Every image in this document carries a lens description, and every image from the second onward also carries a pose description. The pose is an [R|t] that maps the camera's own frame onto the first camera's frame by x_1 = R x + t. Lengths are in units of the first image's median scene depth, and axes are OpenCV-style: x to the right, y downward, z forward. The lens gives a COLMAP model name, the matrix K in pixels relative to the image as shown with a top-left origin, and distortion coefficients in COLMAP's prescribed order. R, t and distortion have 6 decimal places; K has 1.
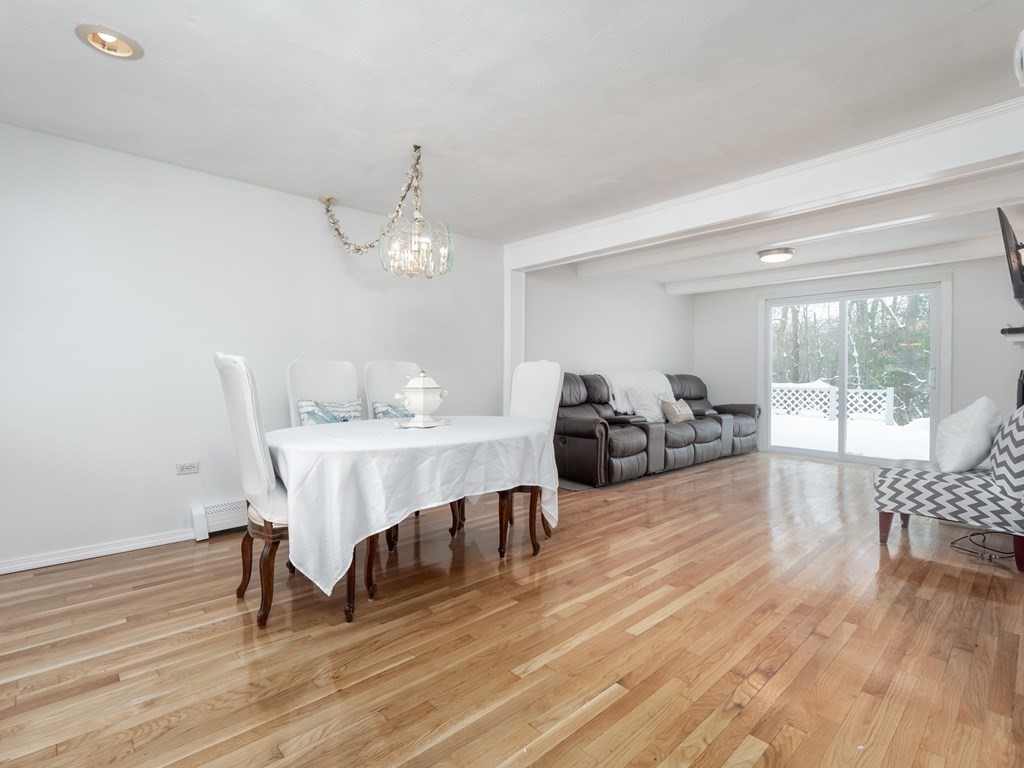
lens RADIAL K [[497.4, 0, 507.9], [0, 497.4, 380.5], [0, 0, 1]] dist [-0.010852, -0.003798]
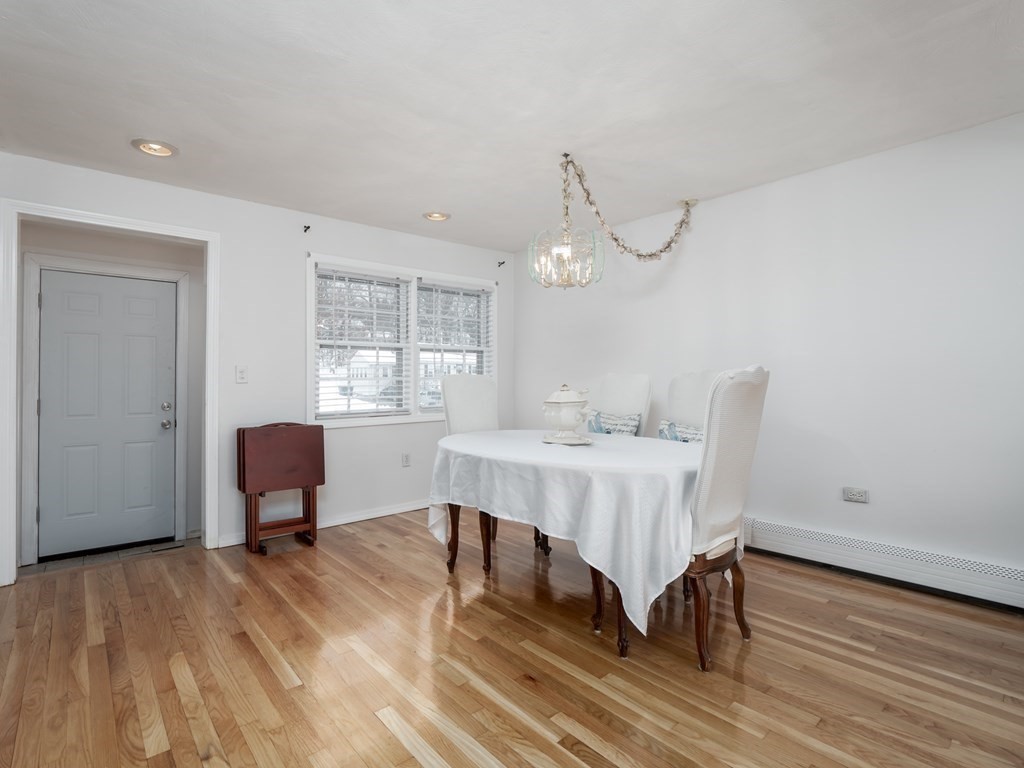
lens RADIAL K [[497.4, 0, 500.3], [0, 497.4, 379.1], [0, 0, 1]] dist [-0.010852, -0.003798]
pose [[-0.023215, -0.006923, -0.999707, 0.934339], [-0.019531, 0.999788, -0.006470, -0.025285], [0.999540, 0.019375, -0.023345, 1.063459]]
